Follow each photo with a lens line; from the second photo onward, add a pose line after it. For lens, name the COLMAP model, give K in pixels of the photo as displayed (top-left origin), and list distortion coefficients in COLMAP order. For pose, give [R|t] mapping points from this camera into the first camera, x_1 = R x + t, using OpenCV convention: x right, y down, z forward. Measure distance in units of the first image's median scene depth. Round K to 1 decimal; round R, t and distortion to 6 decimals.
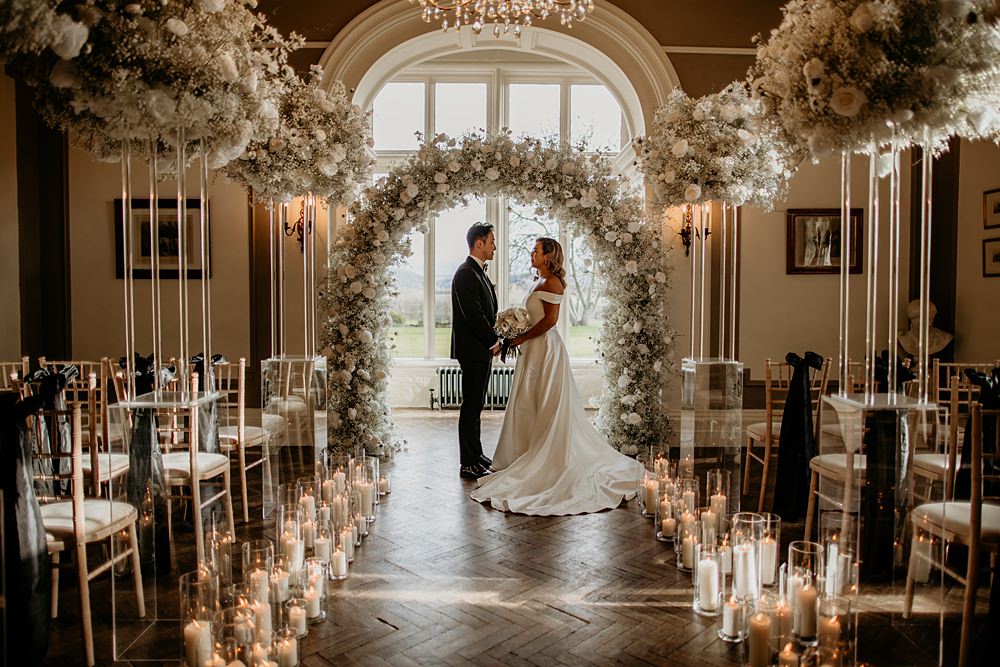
lens RADIAL K [[671.6, 0, 507.9], [0, 671.6, 325.7], [0, 0, 1]] dist [0.004715, 0.022615]
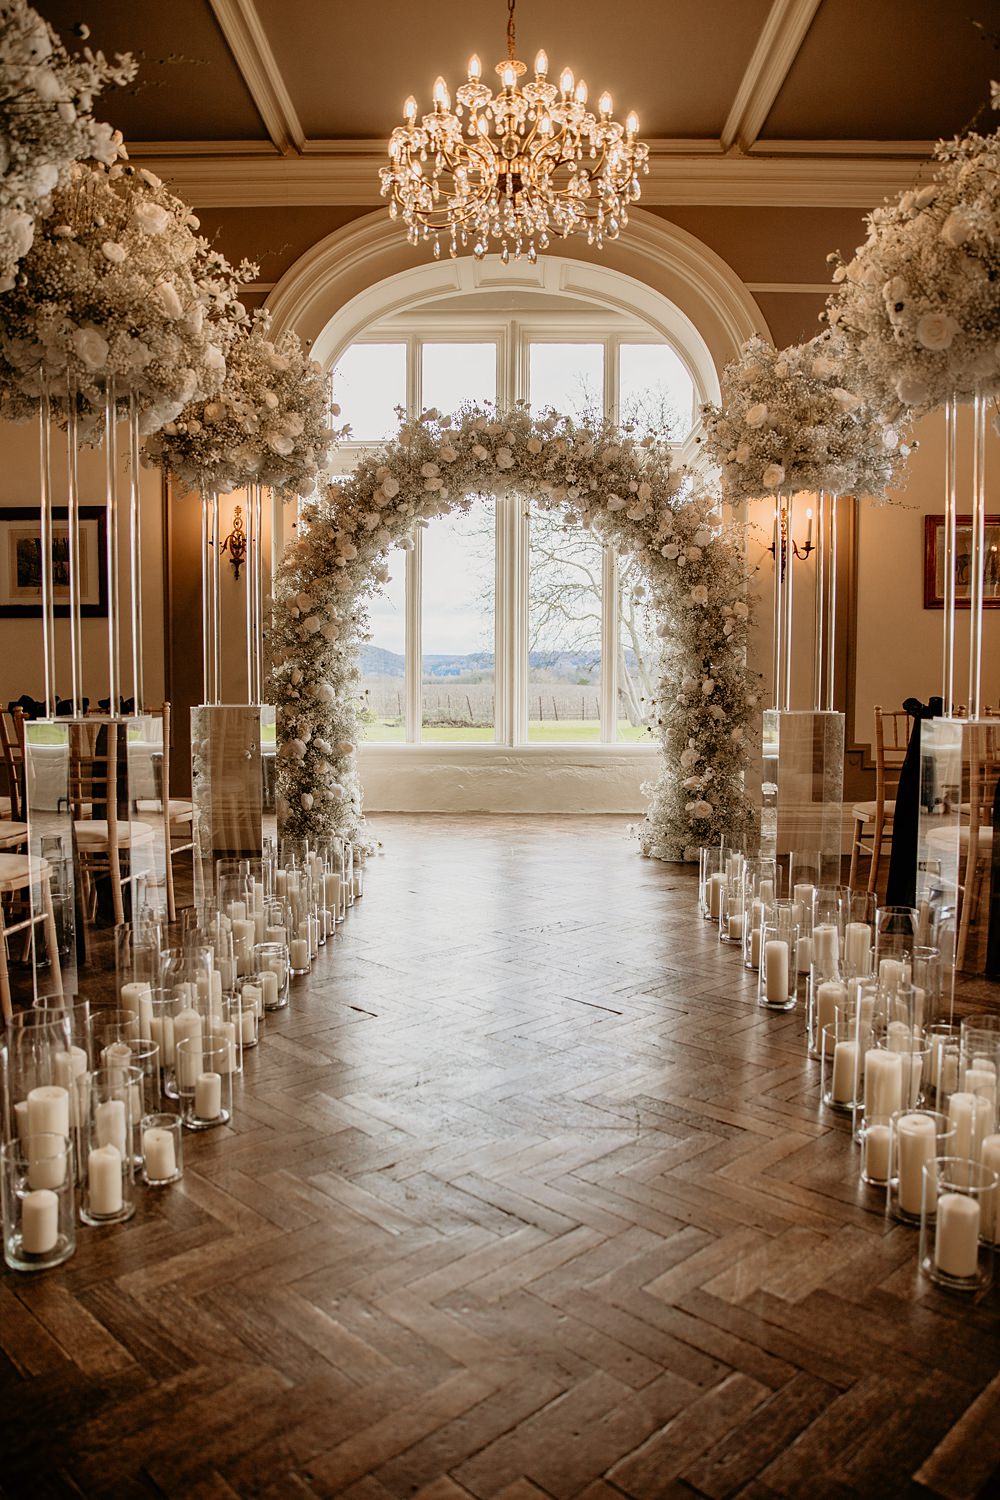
lens RADIAL K [[1069.7, 0, 500.4], [0, 1069.7, 760.4], [0, 0, 1]] dist [-0.027278, 0.054876]
pose [[0.999443, 0.000609, -0.033375, 0.013766], [-0.000204, 0.999927, 0.012121, 0.083279], [0.033380, -0.012107, 0.999369, -0.149563]]
